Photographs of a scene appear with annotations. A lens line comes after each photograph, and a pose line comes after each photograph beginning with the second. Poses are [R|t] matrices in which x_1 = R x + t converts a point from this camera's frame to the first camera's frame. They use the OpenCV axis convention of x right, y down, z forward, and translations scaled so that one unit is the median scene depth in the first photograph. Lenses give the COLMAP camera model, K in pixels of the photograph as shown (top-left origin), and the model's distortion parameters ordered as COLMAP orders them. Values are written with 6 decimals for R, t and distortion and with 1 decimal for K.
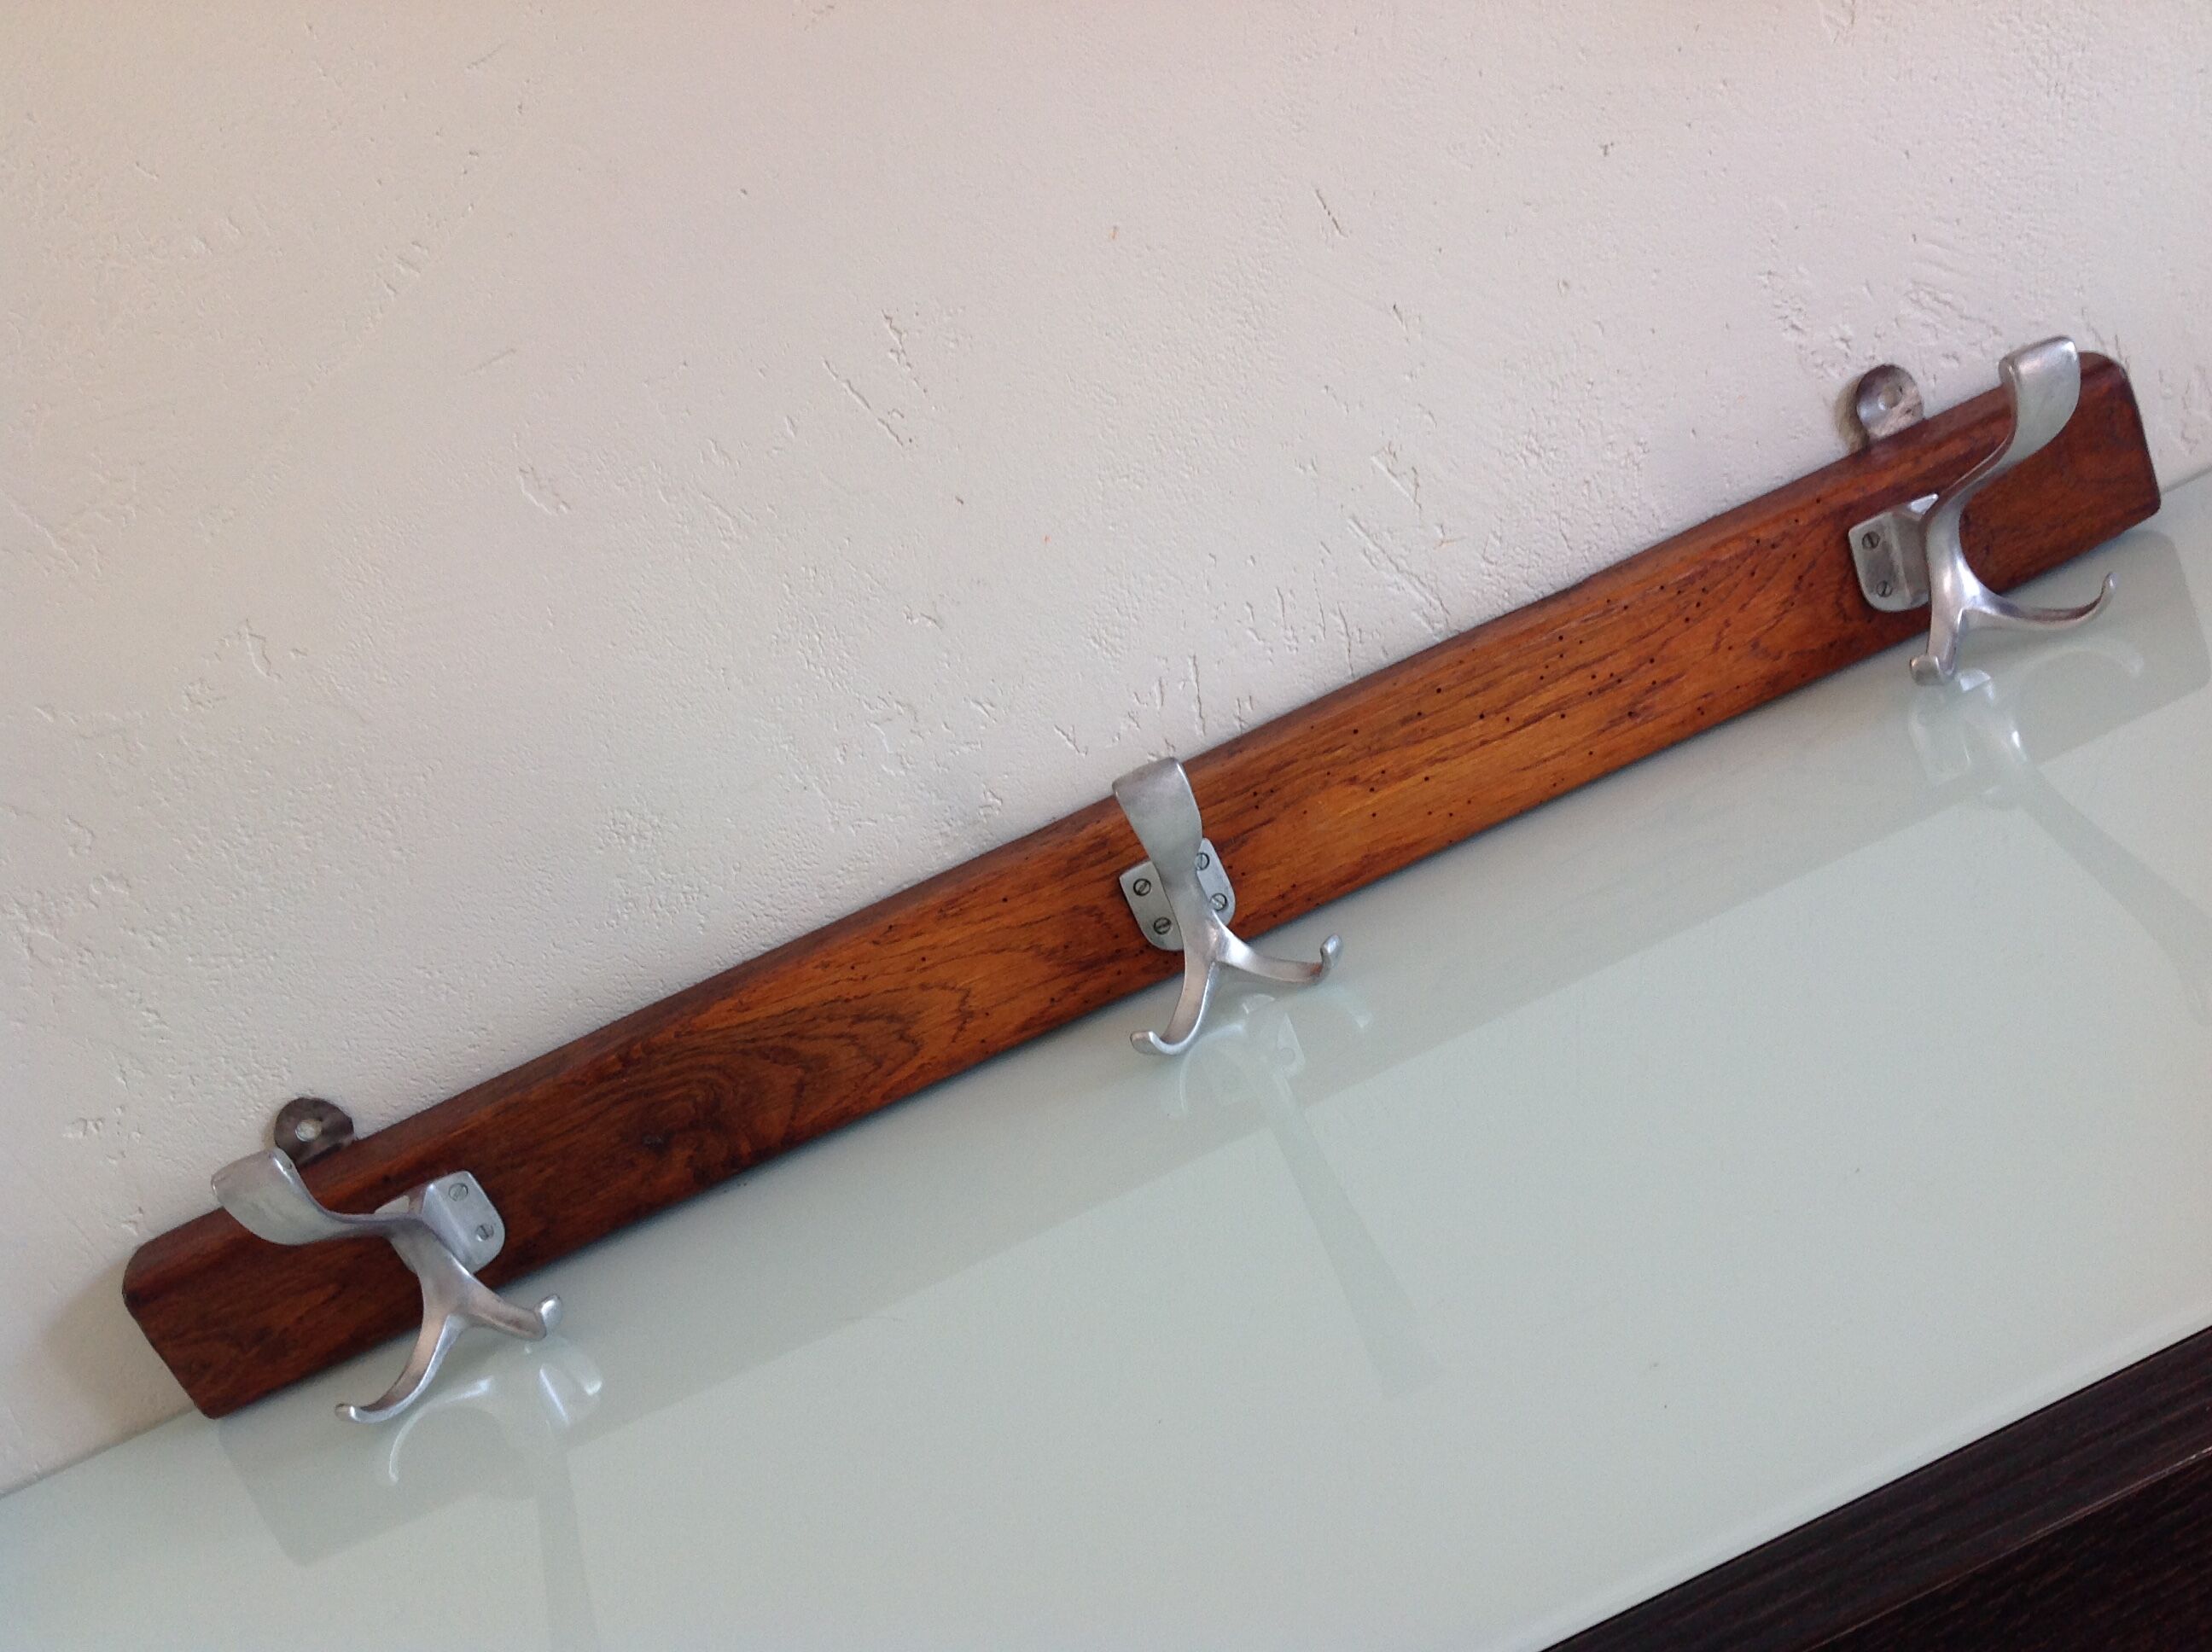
lens RADIAL K [[2096.4, 0, 1097.7], [0, 2096.4, 834.1], [0, 0, 1]] dist [0.141106, -0.352187]
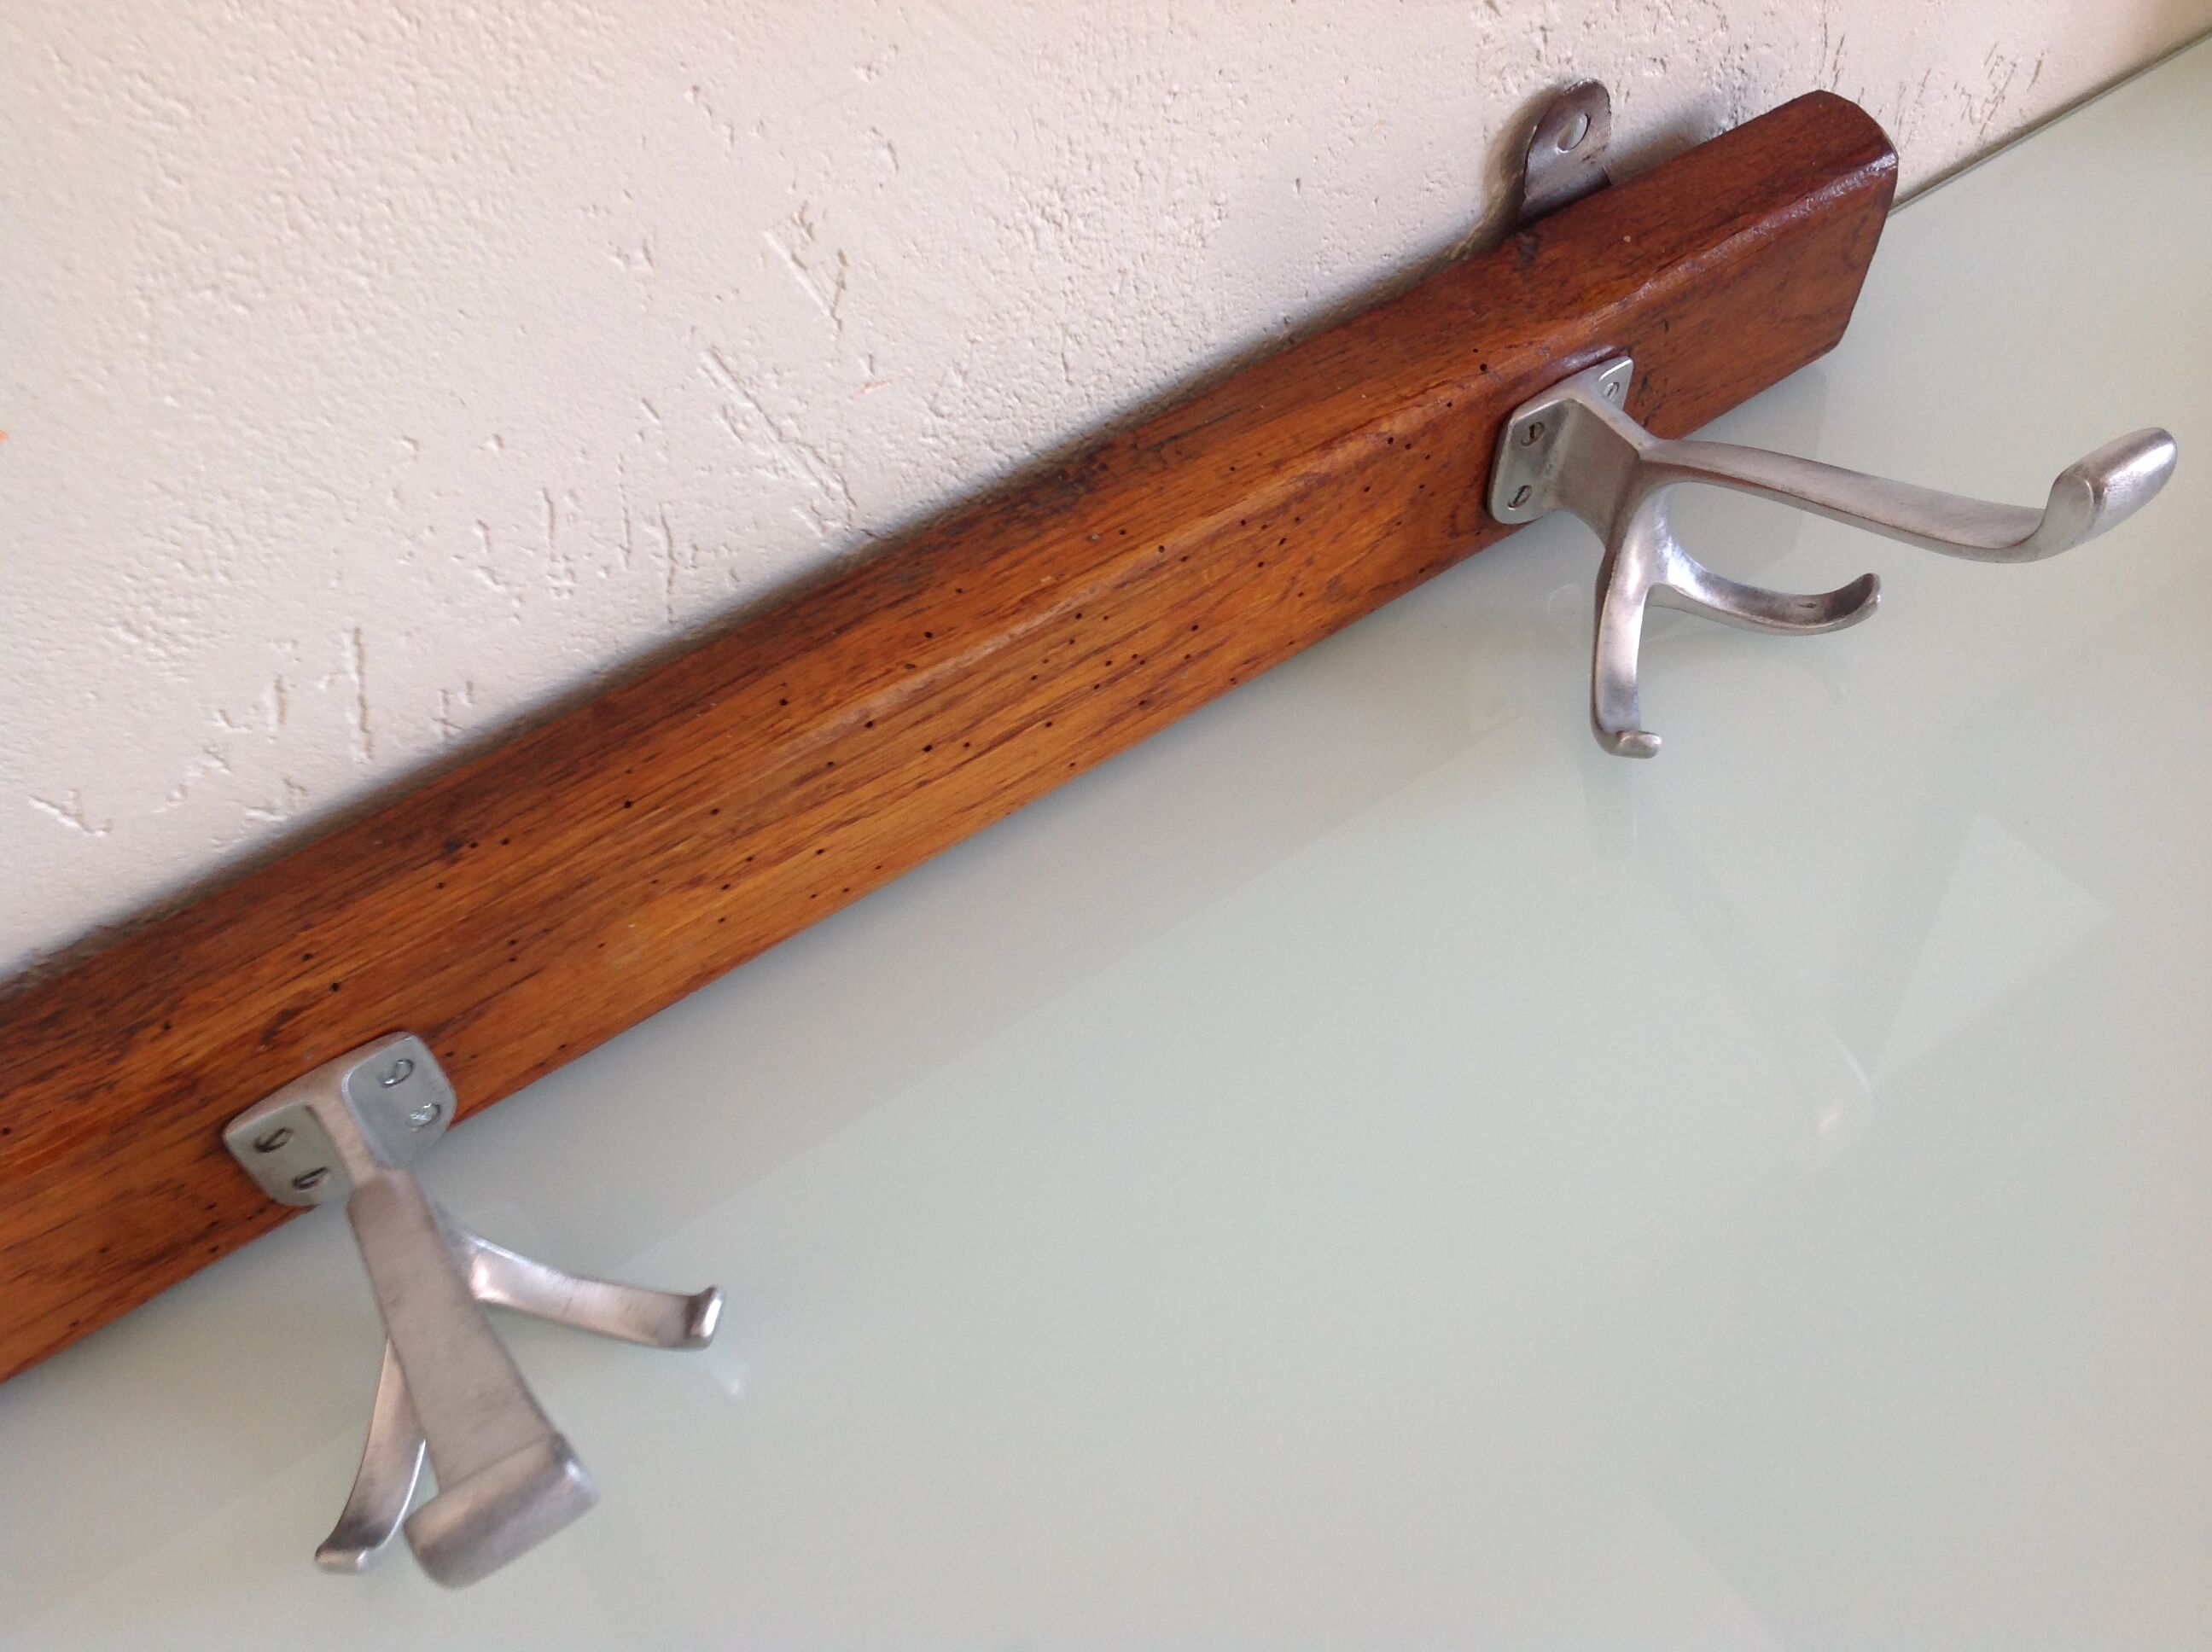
lens RADIAL K [[2096.4, 0, 1097.7], [0, 2096.4, 834.1], [0, 0, 1]] dist [0.141106, -0.352187]
pose [[0.847687, -0.107382, 0.519516, -0.064305], [-0.156781, 0.884846, 0.438710, -0.280833], [-0.506801, -0.453339, 0.733237, 0.571015]]
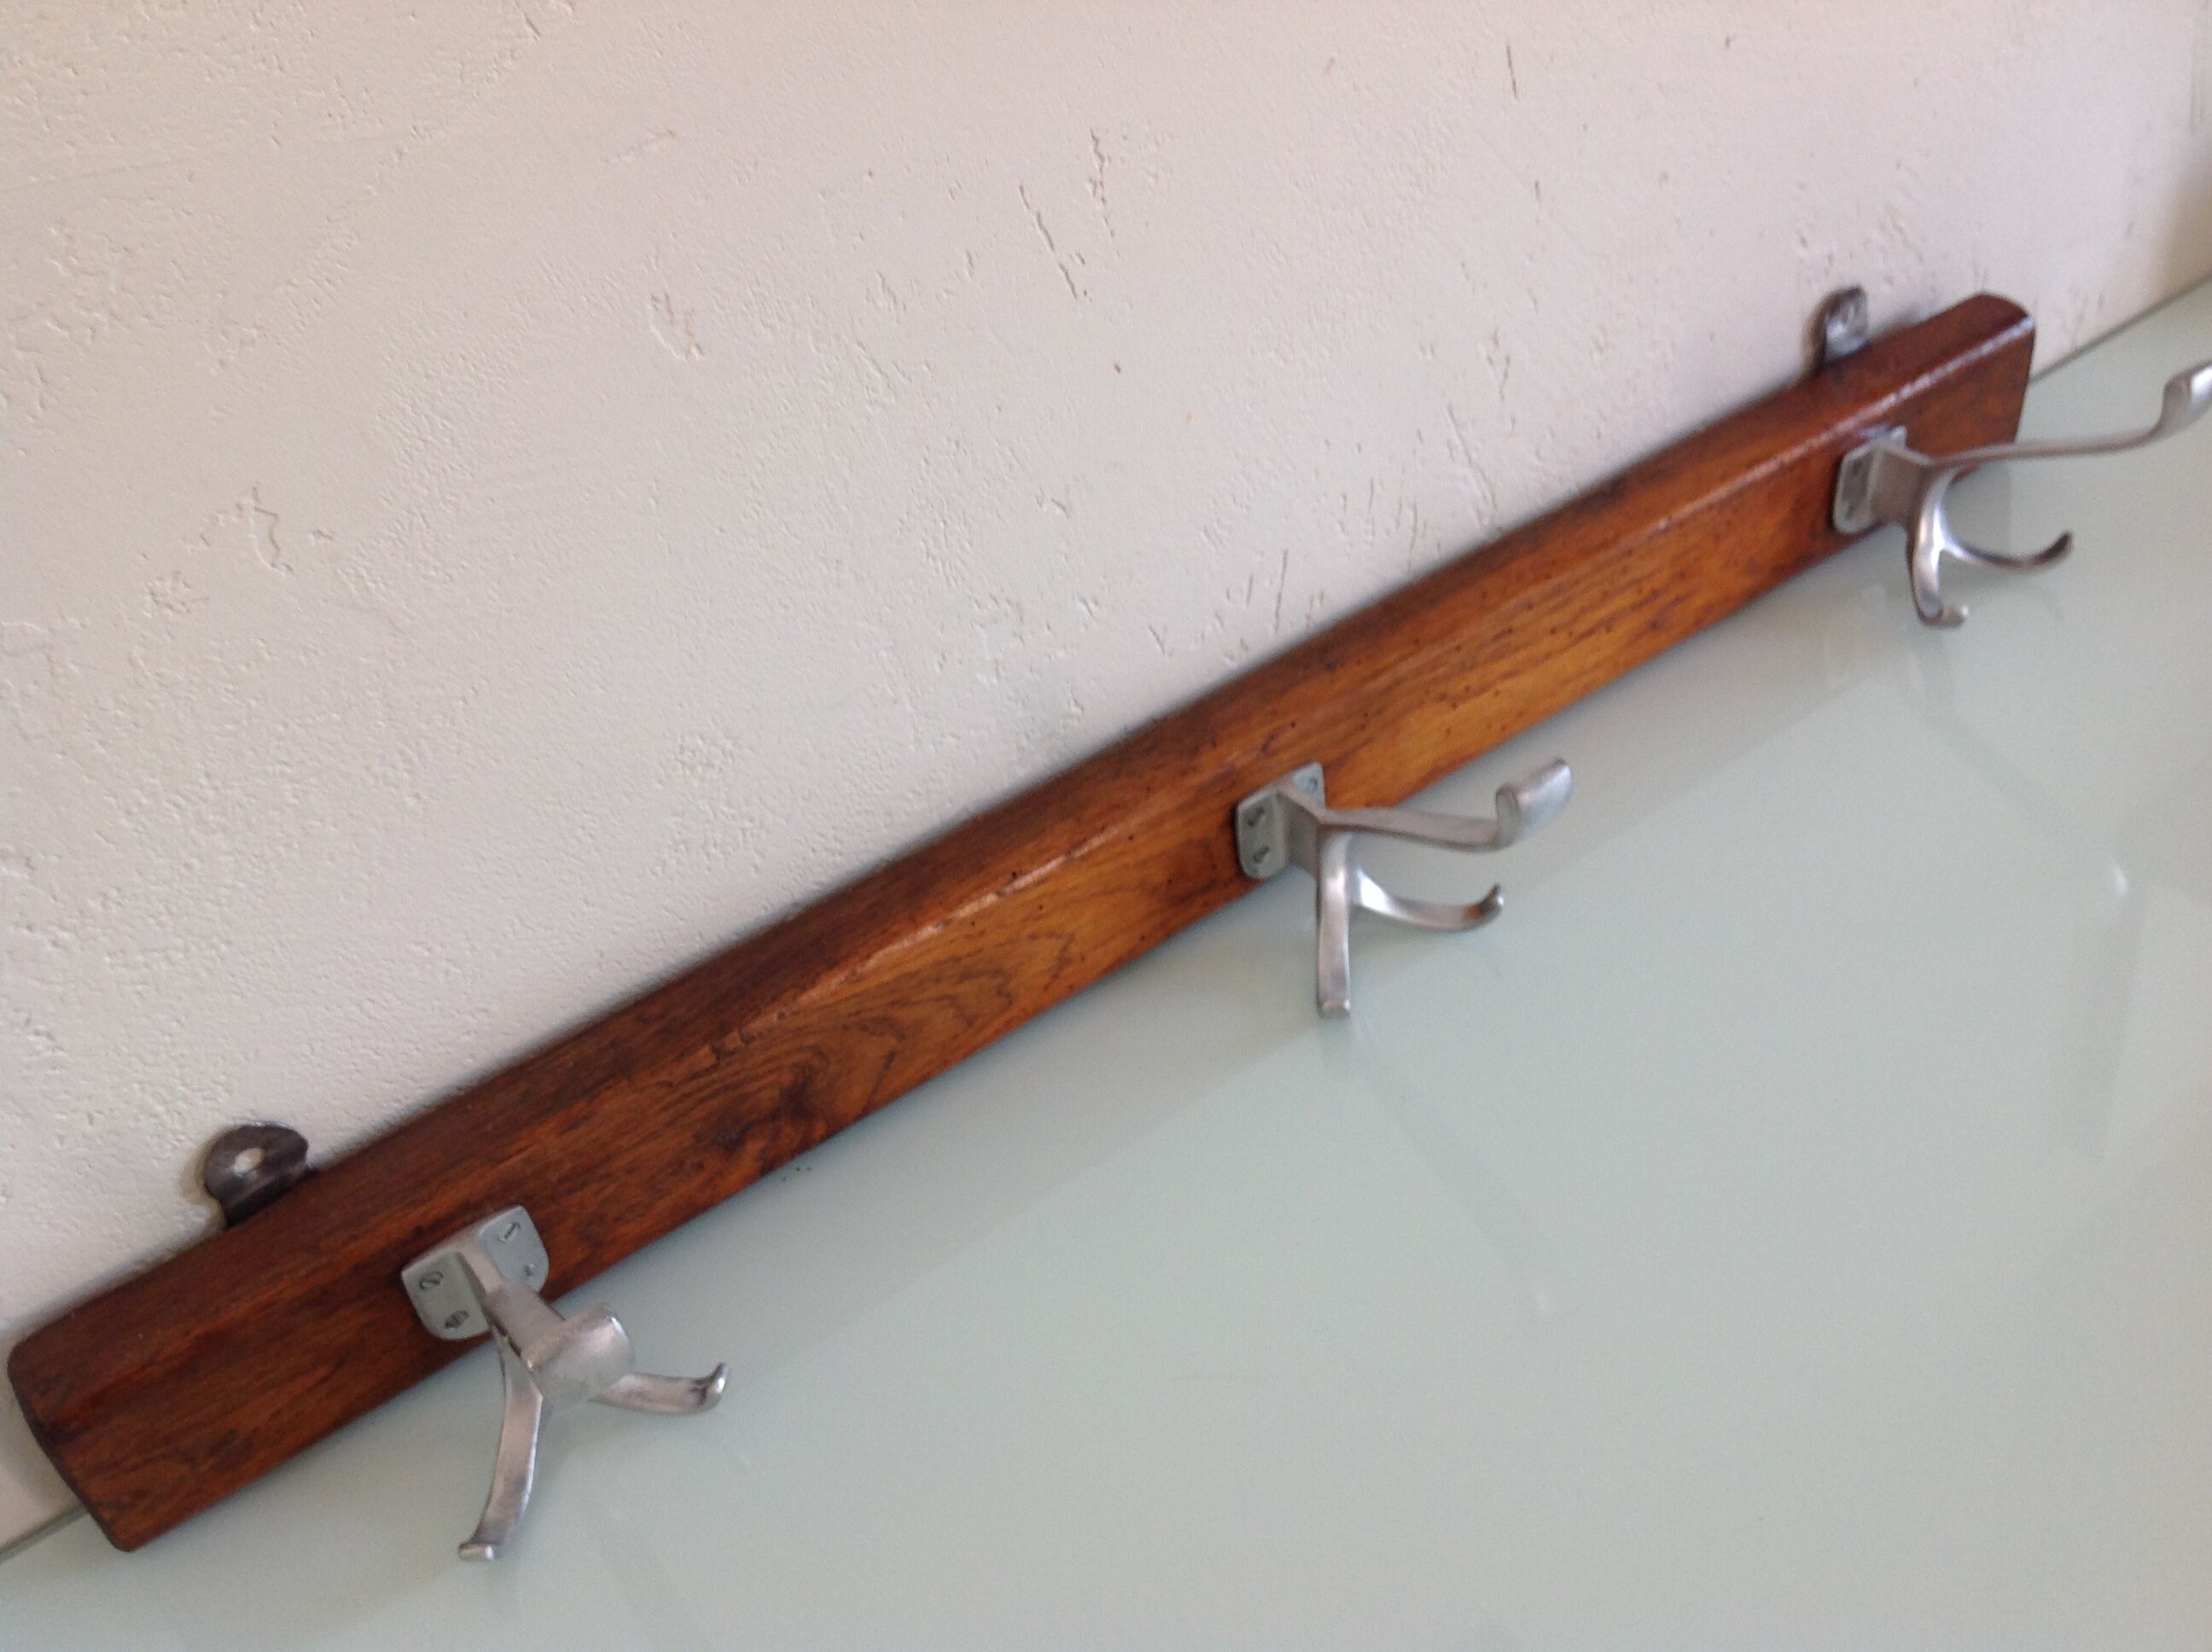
lens RADIAL K [[2096.4, 0, 1097.7], [0, 2096.4, 834.1], [0, 0, 1]] dist [0.141106, -0.352187]
pose [[0.868030, -0.033980, 0.495348, -0.485120], [-0.069697, 0.979438, 0.189322, -0.133971], [-0.491596, -0.198861, 0.847813, 0.259844]]
